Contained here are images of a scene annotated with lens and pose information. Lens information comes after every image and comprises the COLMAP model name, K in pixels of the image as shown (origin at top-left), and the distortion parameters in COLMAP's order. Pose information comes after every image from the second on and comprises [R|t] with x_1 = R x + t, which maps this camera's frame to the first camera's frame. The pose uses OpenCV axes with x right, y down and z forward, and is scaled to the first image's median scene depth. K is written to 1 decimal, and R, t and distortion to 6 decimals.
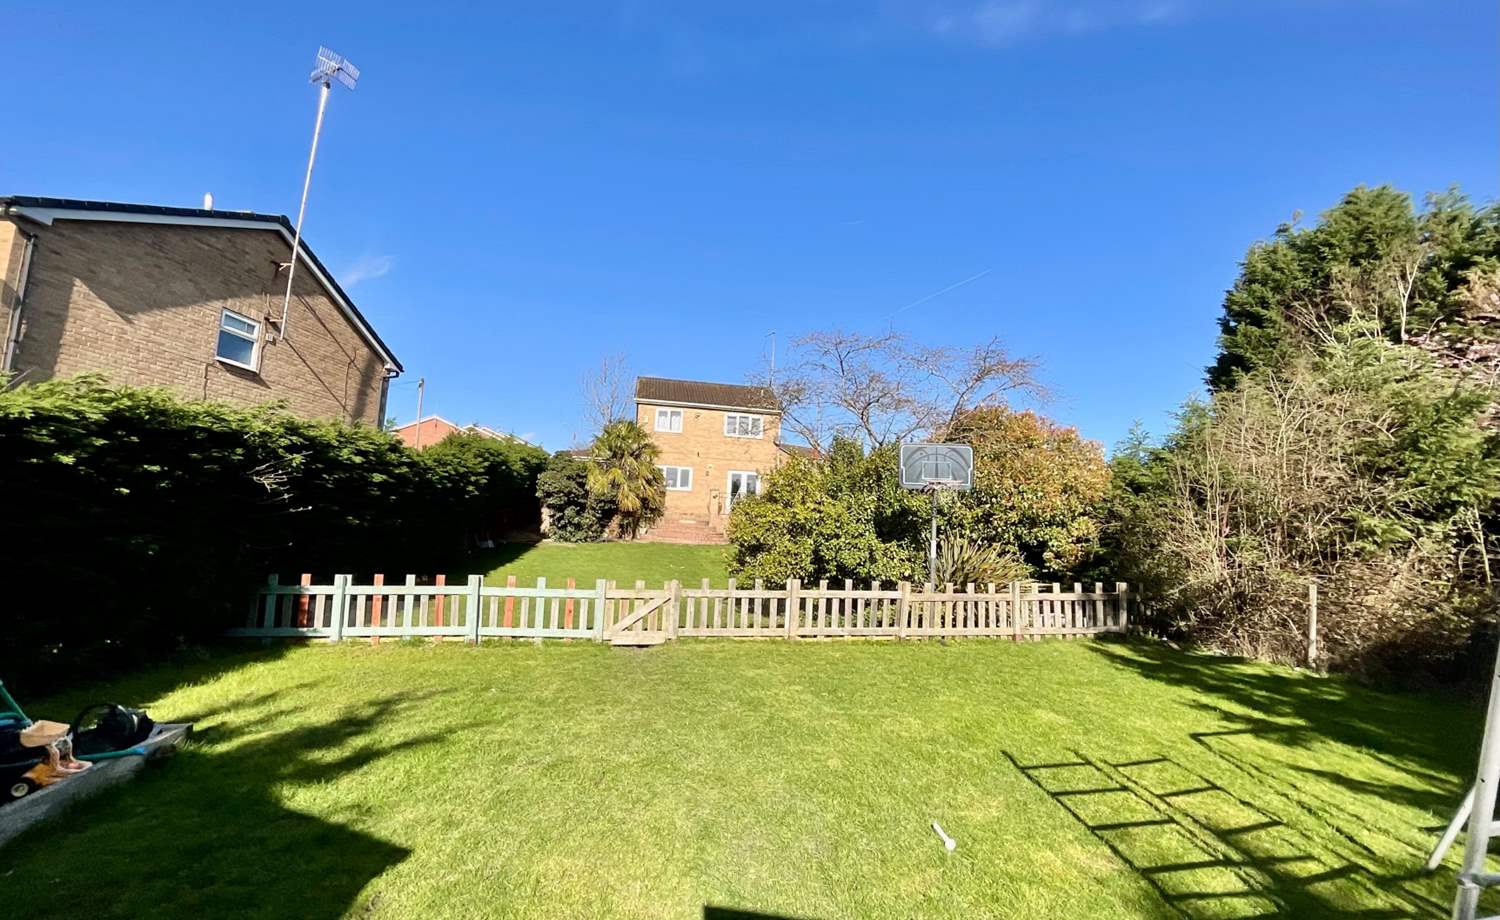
lens RADIAL K [[614.4, 0, 750.0], [0, 614.4, 460.0], [0, 0, 1]] dist [0.000662, -0.008350]
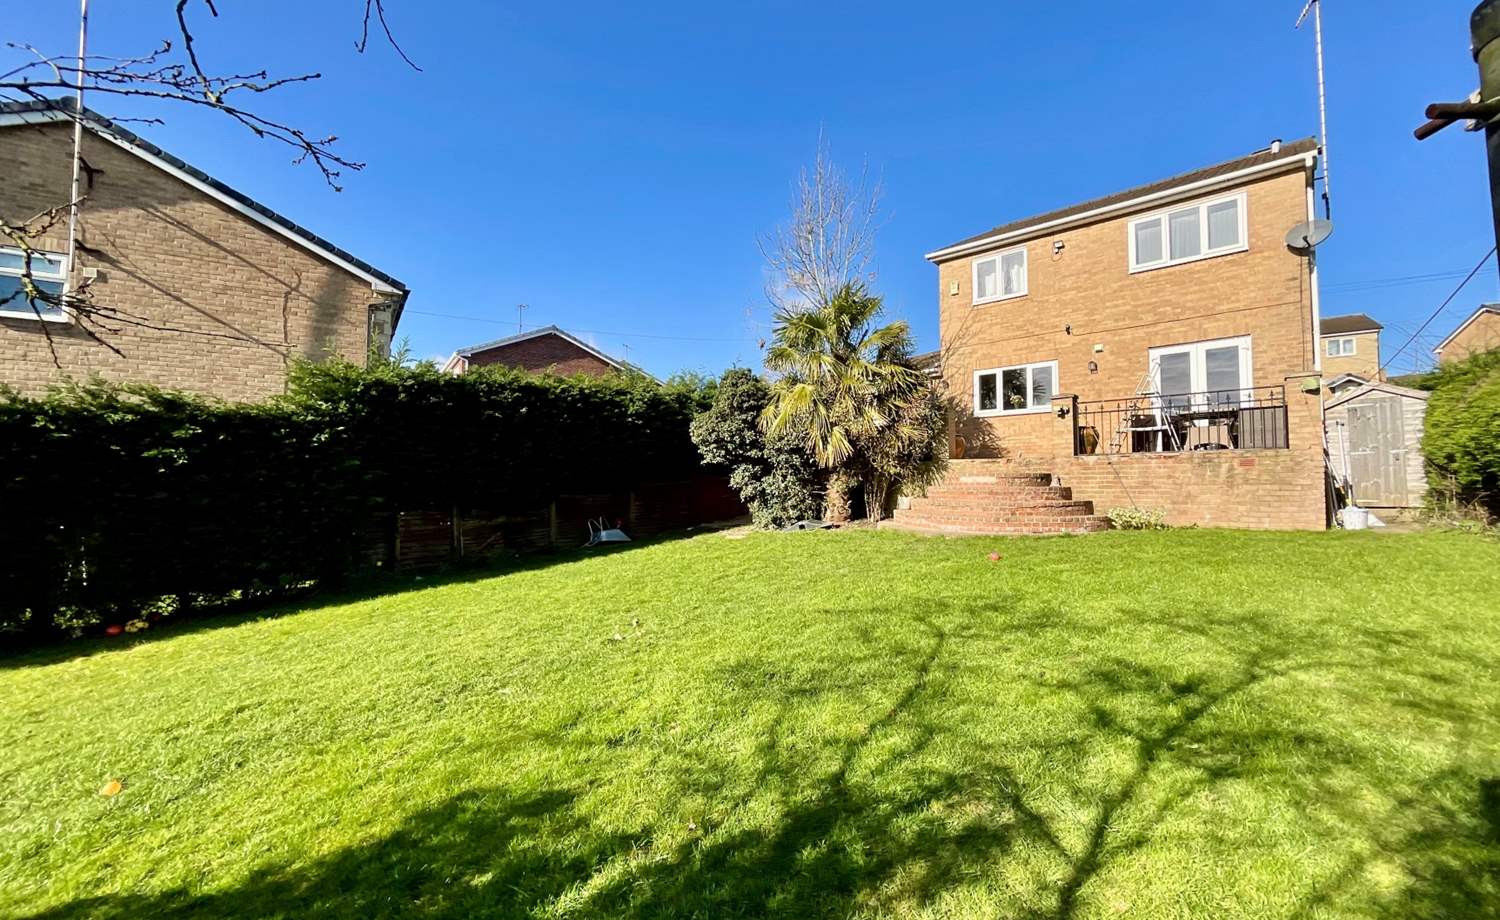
lens RADIAL K [[614.4, 0, 750.0], [0, 614.4, 460.0], [0, 0, 1]] dist [0.000662, -0.008350]
pose [[0.643414, -0.073197, -0.762010, 0.123762], [0.132675, 0.991017, 0.016831, 0.056282], [0.753933, -0.111929, 0.647346, 0.583324]]
